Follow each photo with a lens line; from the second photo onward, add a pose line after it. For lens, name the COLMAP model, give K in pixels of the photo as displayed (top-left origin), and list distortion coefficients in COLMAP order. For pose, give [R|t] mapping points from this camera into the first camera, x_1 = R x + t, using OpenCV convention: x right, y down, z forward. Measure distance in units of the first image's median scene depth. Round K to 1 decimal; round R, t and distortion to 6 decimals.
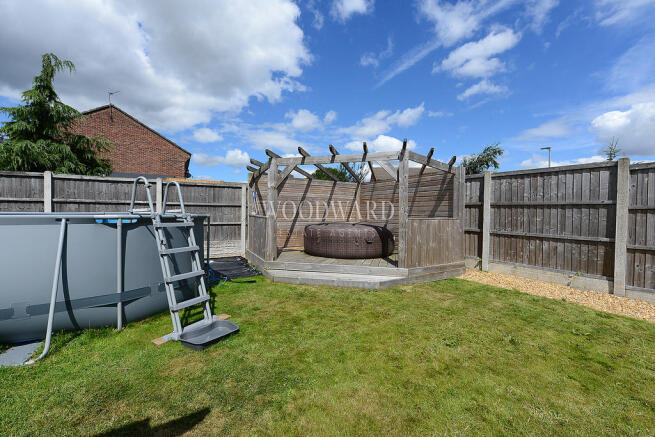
lens RADIAL K [[257.6, 0, 324.8], [0, 257.6, 215.9], [0, 0, 1]] dist [-0.010862, -0.000307]
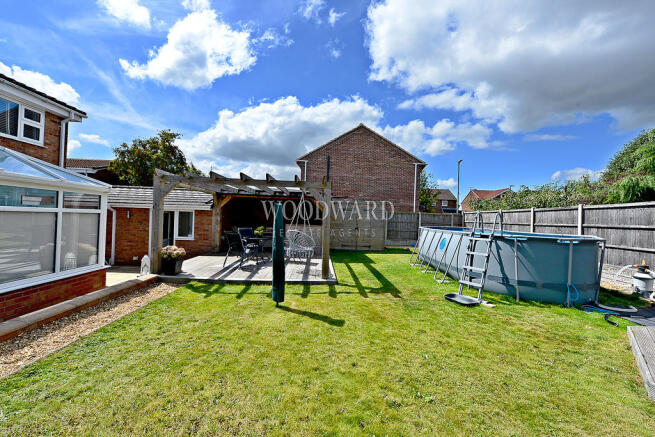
lens RADIAL K [[257.6, 0, 327.2], [0, 257.6, 218.4], [0, 0, 1]] dist [-0.010862, -0.000307]
pose [[-0.532414, -0.032962, -0.845842, 0.752918], [-0.050657, 0.998691, -0.007033, -0.020428], [0.844967, 0.039103, -0.533387, 0.556281]]
